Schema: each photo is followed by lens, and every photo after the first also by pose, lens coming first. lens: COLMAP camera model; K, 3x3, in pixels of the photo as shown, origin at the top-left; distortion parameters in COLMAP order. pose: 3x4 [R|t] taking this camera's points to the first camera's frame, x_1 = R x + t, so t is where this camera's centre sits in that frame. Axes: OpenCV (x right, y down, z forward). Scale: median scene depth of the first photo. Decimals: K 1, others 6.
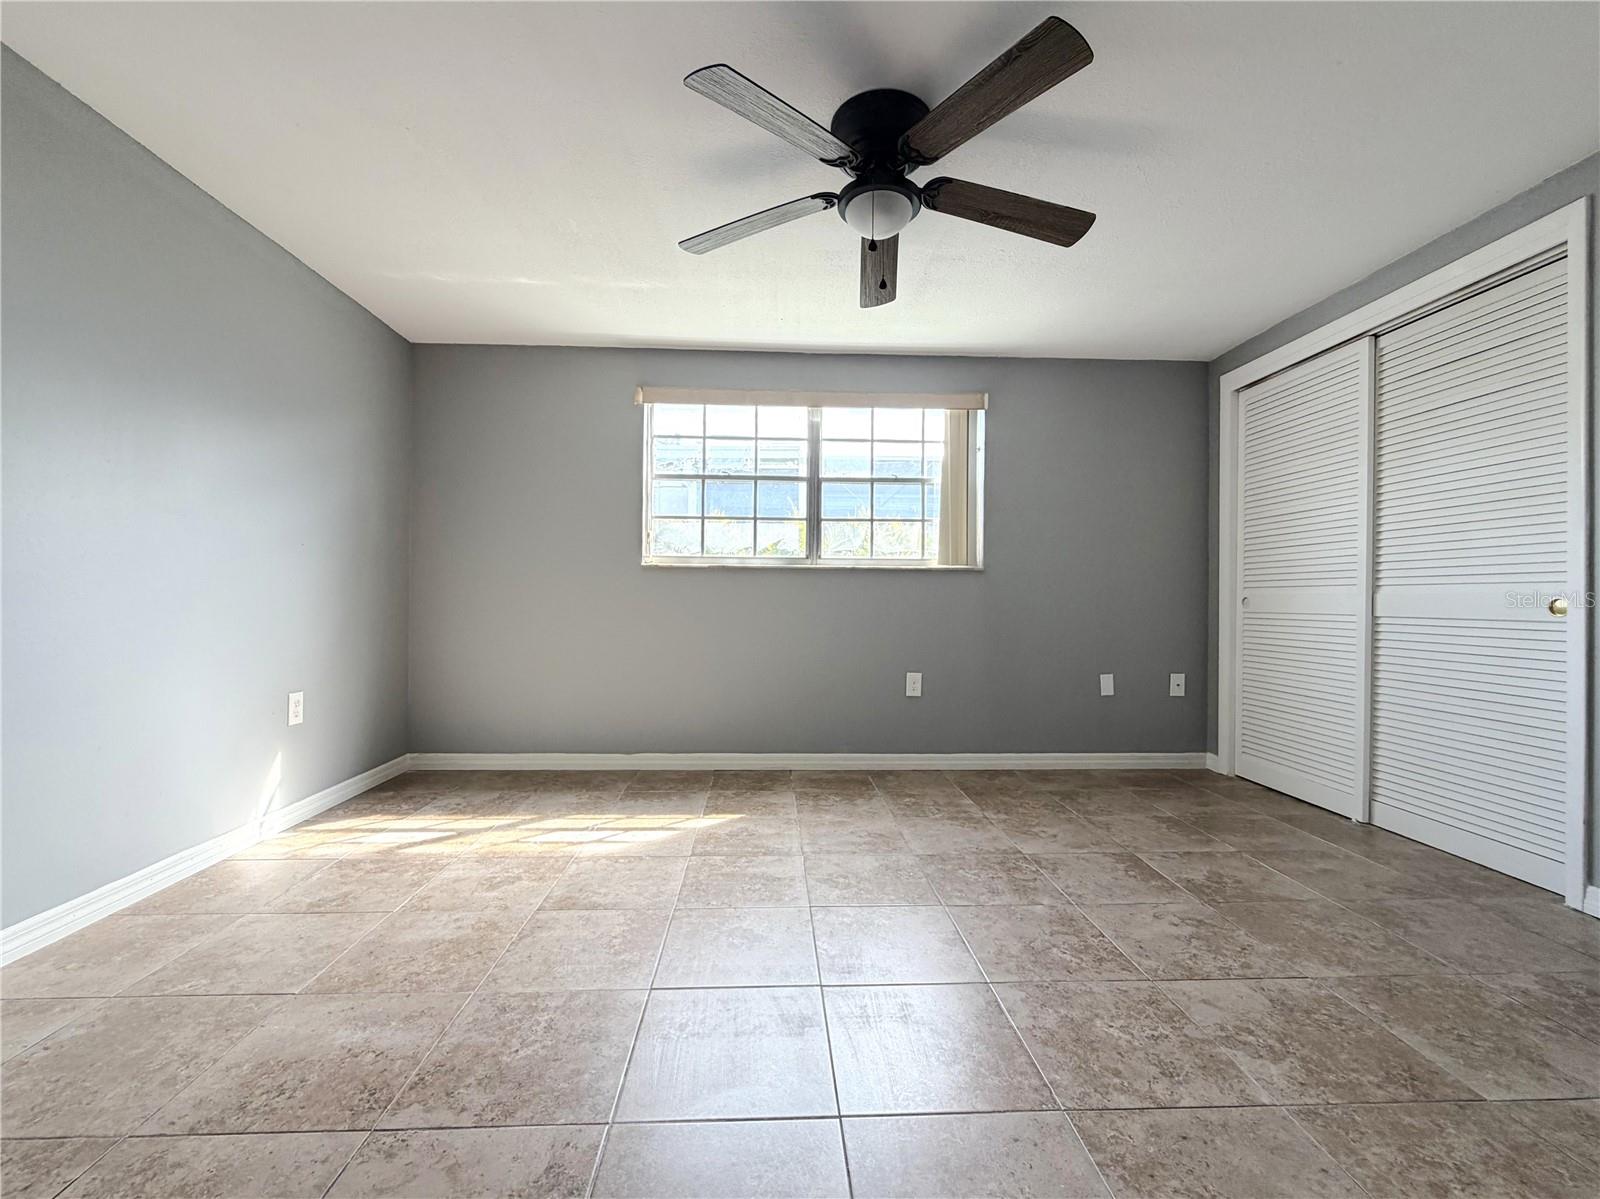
lens RADIAL K [[651.4, 0, 792.9], [0, 651.4, 601.3], [0, 0, 1]] dist [-0.001676, 0.000942]
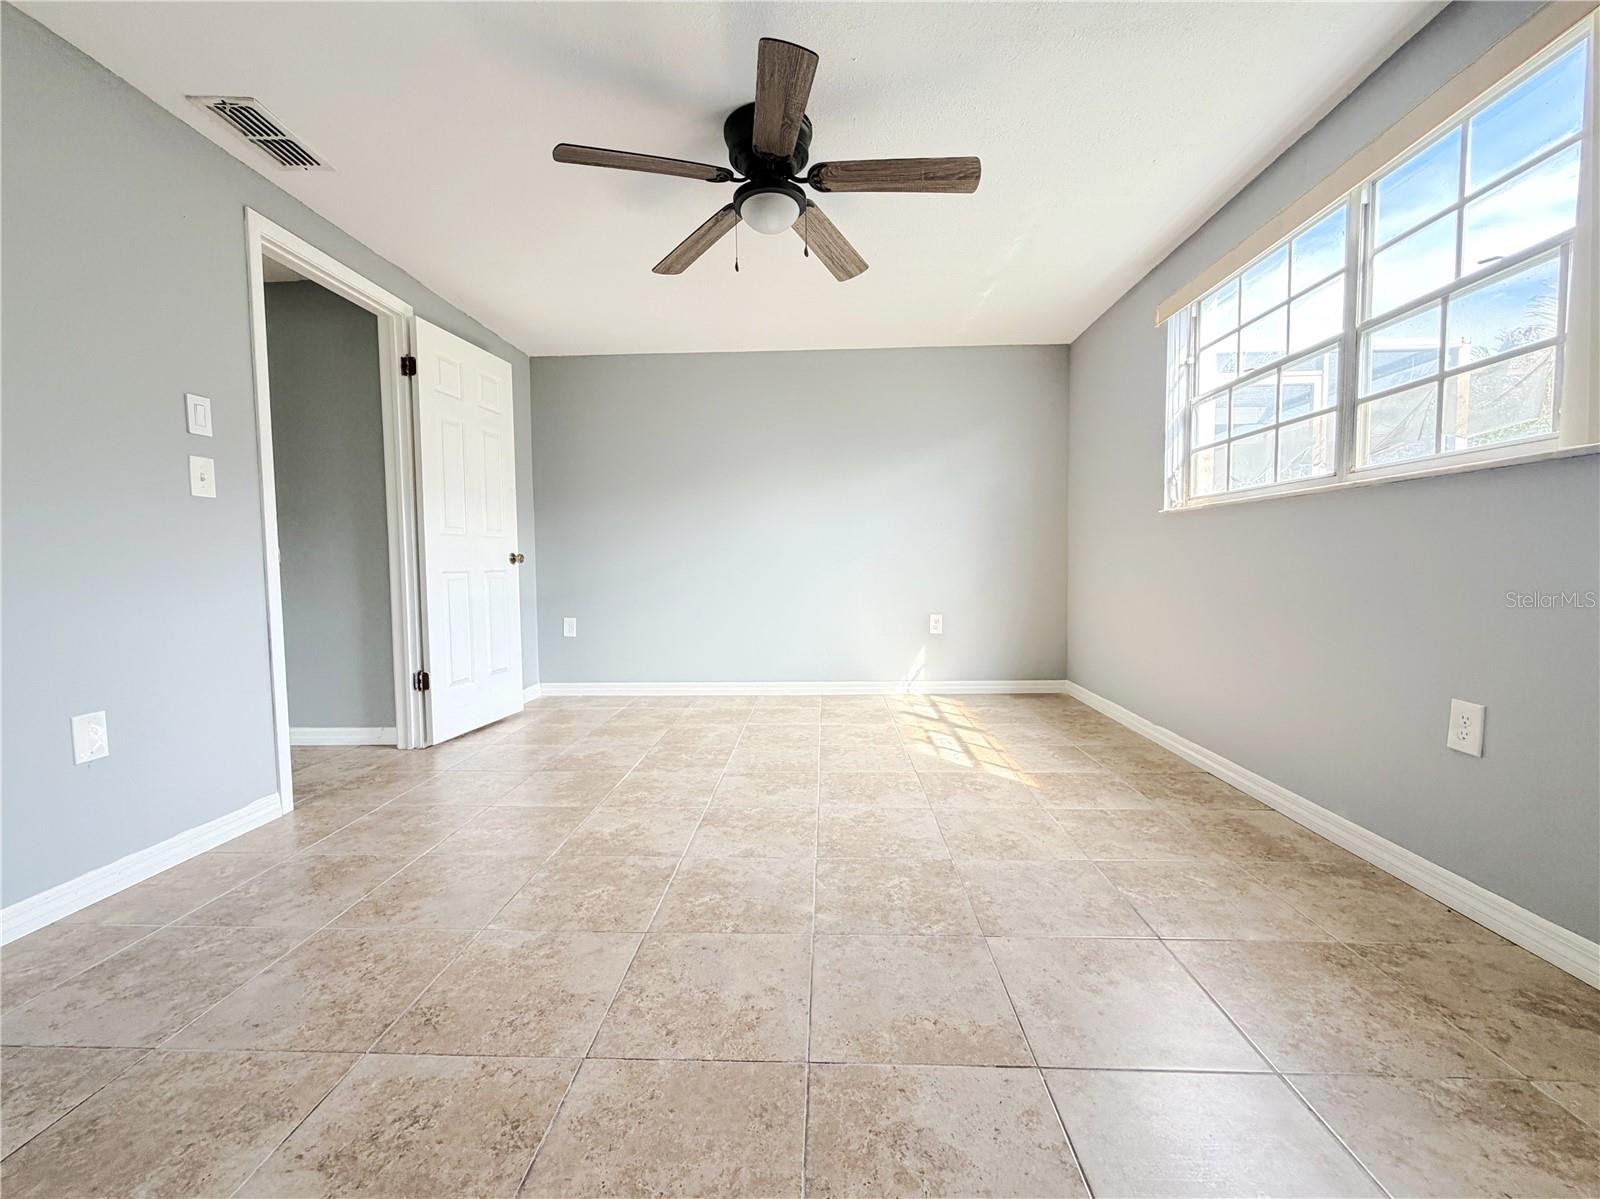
lens RADIAL K [[651.4, 0, 816.0], [0, 651.4, 598.6], [0, 0, 1]] dist [-0.001676, 0.000942]
pose [[-0.055518, 0.047937, -0.997306, 0.873696], [0.011240, 0.998814, 0.047384, 0.017611], [0.998394, -0.008579, -0.055991, 0.767016]]
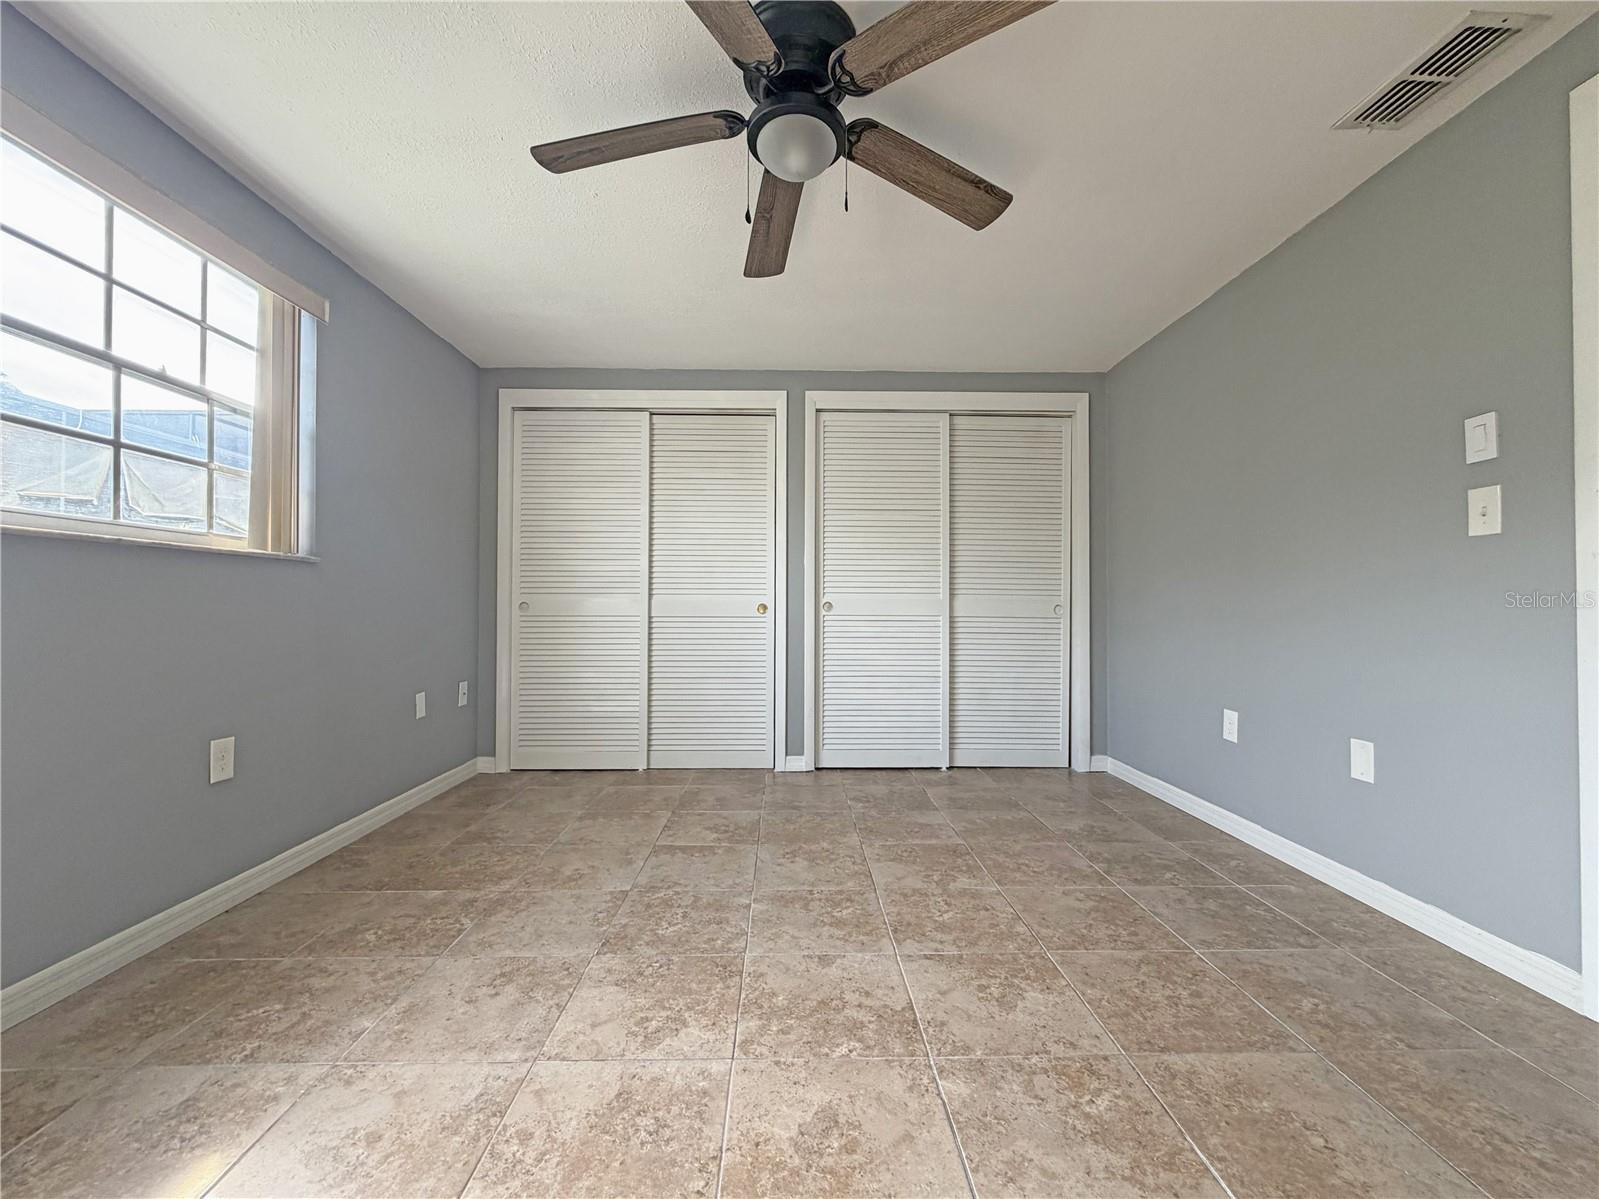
lens RADIAL K [[651.0, 0, 789.3], [0, 651.0, 600.6], [0, 0, 1]] dist [-0.001676, 0.000942]
pose [[0.032762, 0.001519, 0.999462, -0.471362], [0.000279, 0.999999, -0.001529, -0.008953], [-0.999463, 0.000329, 0.032762, 0.660703]]
